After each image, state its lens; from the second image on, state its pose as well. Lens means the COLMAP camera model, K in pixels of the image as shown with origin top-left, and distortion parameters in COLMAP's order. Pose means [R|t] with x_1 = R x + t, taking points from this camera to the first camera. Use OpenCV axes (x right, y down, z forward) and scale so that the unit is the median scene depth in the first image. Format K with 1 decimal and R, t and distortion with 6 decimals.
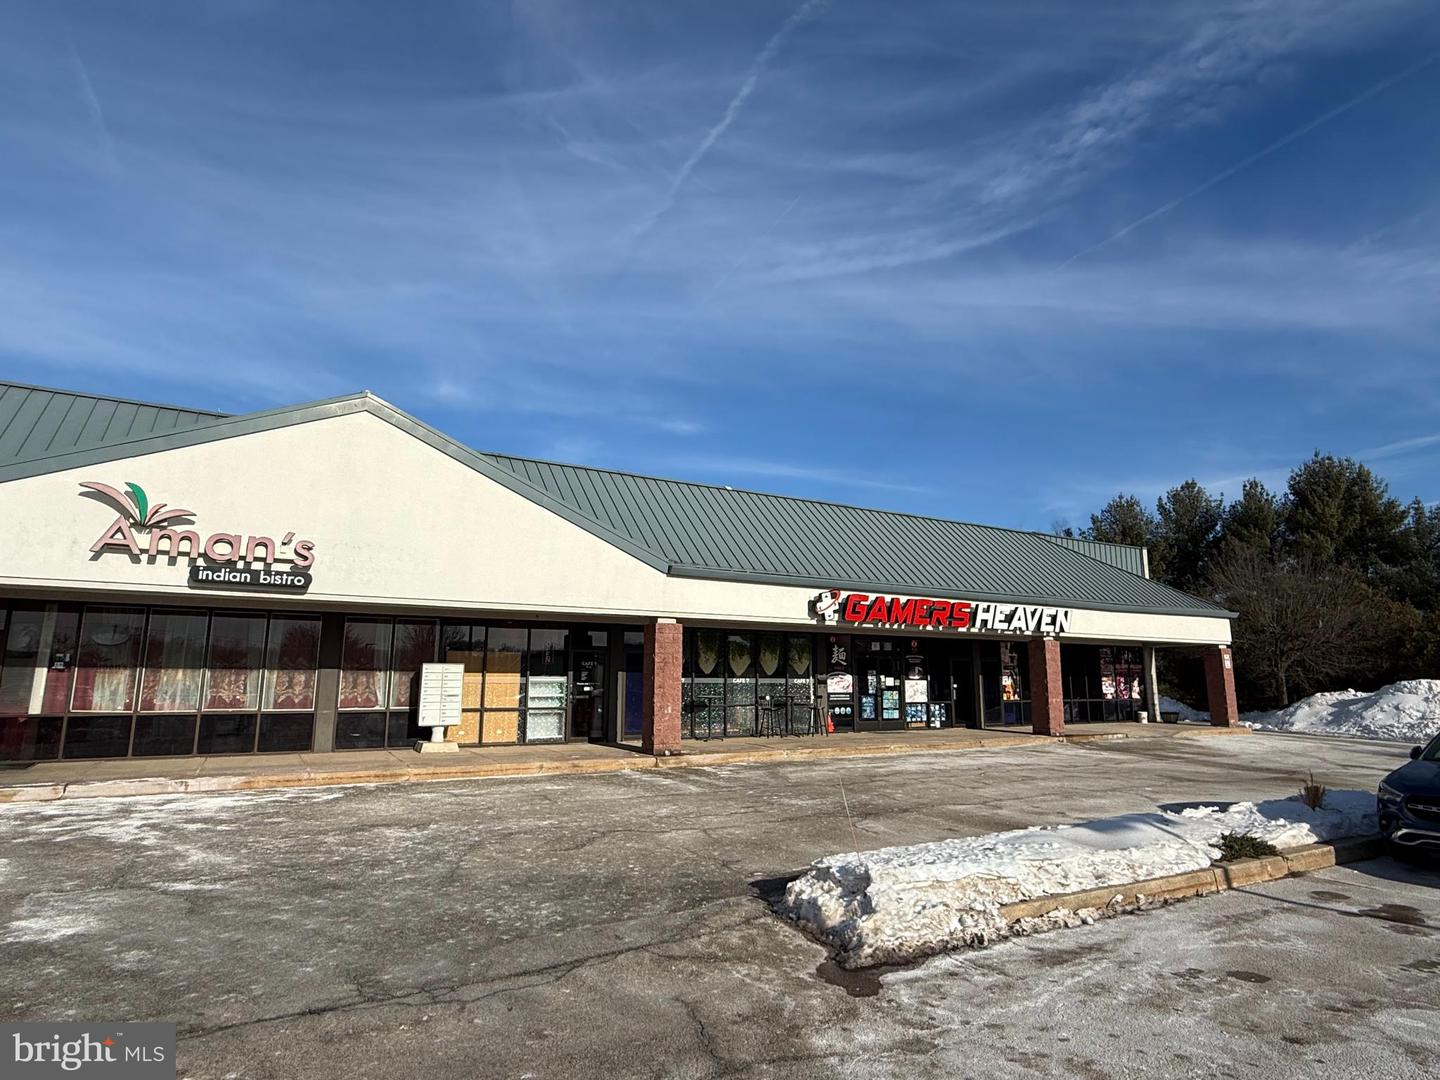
lens RADIAL K [[797.2, 0, 719.7], [0, 797.2, 540.5], [0, 0, 1]] dist [0.000071, 0.000025]
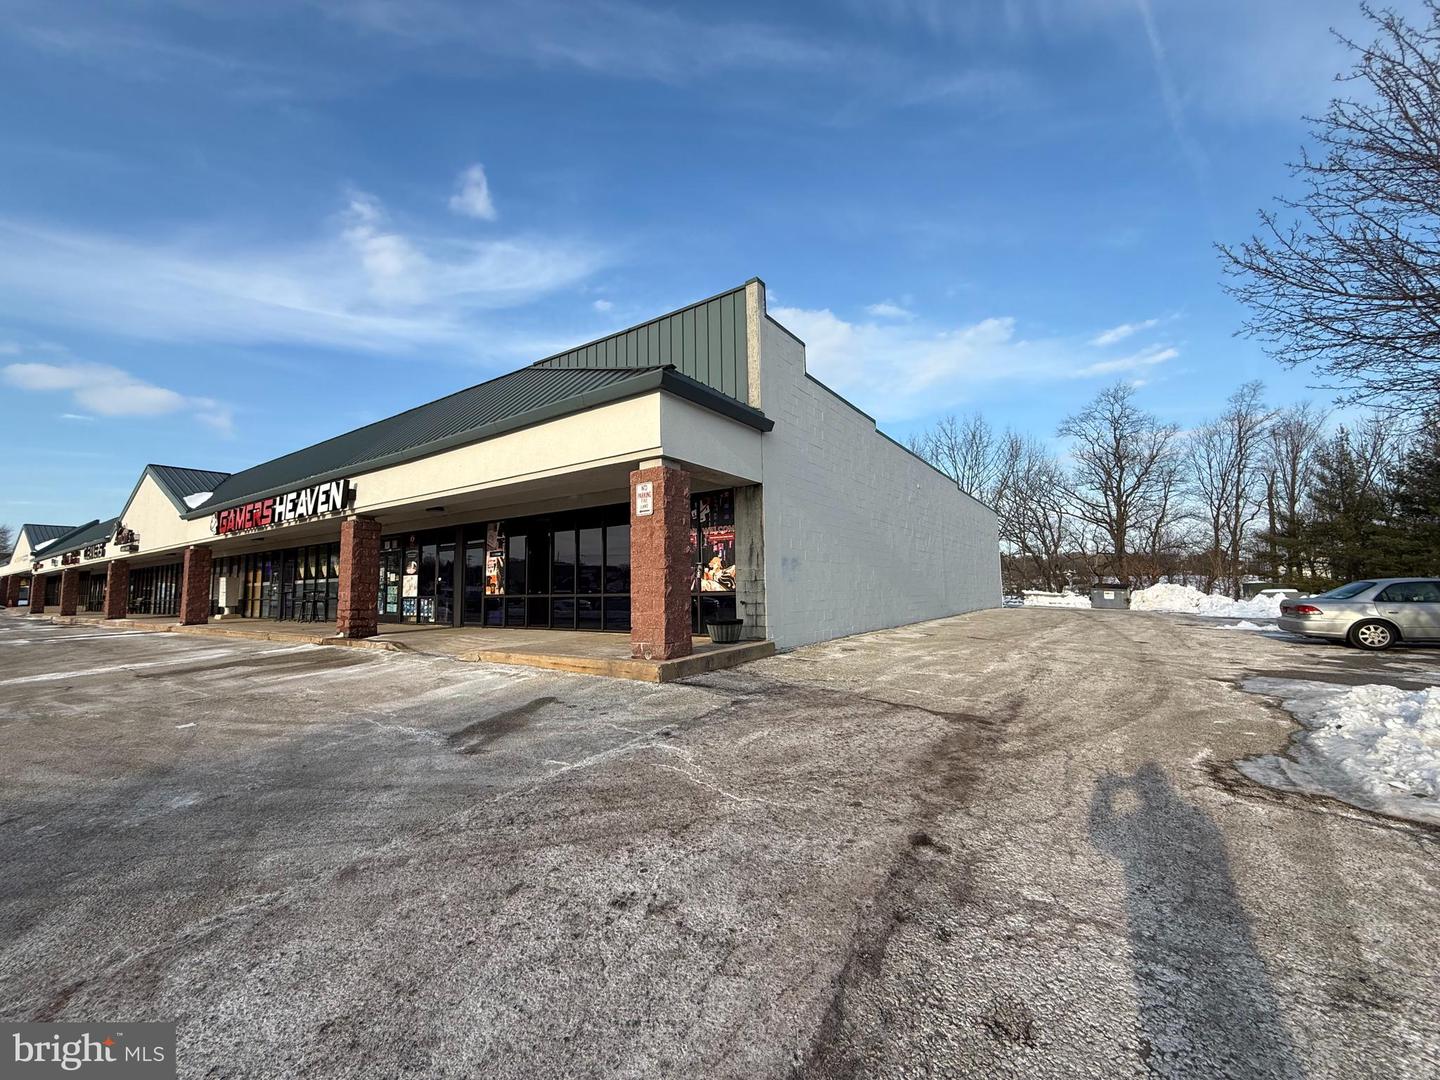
lens RADIAL K [[574.5, 0, 718.0], [0, 574.5, 539.0], [0, 0, 1]] dist [-0.000248, -0.000002]
pose [[0.417959, -0.090368, -0.903960, 1.054831], [0.175028, 0.984408, -0.017484, 0.210830], [0.891446, -0.150911, 0.427259, 1.043156]]
